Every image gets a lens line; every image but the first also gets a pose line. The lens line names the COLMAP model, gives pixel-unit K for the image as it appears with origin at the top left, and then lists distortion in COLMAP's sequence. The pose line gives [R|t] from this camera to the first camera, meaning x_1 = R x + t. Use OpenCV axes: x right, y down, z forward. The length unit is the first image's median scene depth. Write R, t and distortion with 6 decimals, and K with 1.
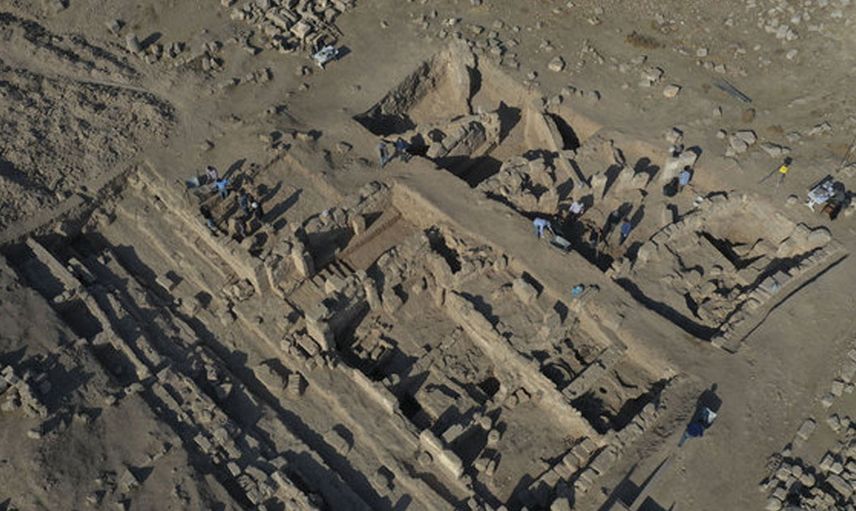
lens RADIAL K [[773.4, 0, 425.6], [0, 773.4, 250.8], [0, 0, 1]] dist [-0.004955, -0.001907]
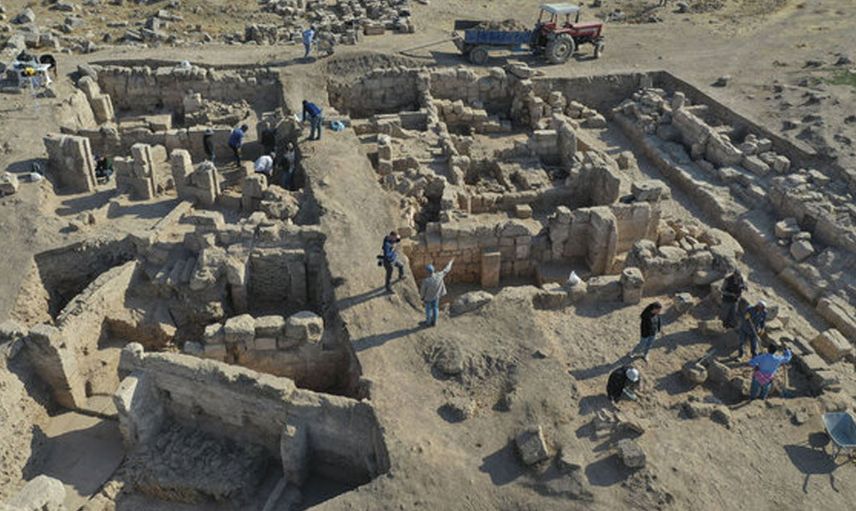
lens RADIAL K [[773.4, 0, 426.7], [0, 773.4, 257.1], [0, 0, 1]] dist [-0.004955, -0.001907]
pose [[-0.836342, -0.296283, 0.461247, -0.314385], [0.444784, 0.125111, 0.886857, -0.632383], [-0.320468, 0.946870, 0.027146, 1.090833]]
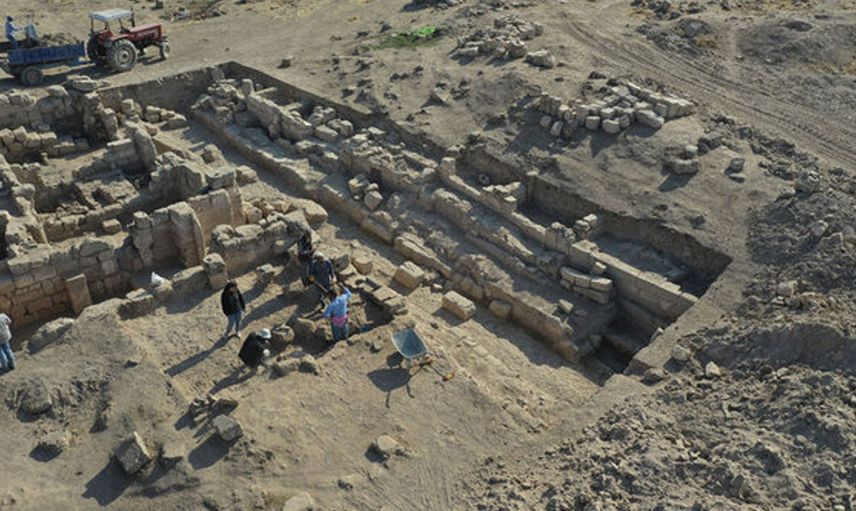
lens RADIAL K [[773.4, 0, 426.4], [0, 773.4, 257.0], [0, 0, 1]] dist [-0.004955, -0.001907]
pose [[-0.995962, -0.048760, 0.075386, -0.389376], [0.072777, 0.053236, 0.995926, -0.627622], [-0.052574, 0.997391, -0.049472, 1.087423]]
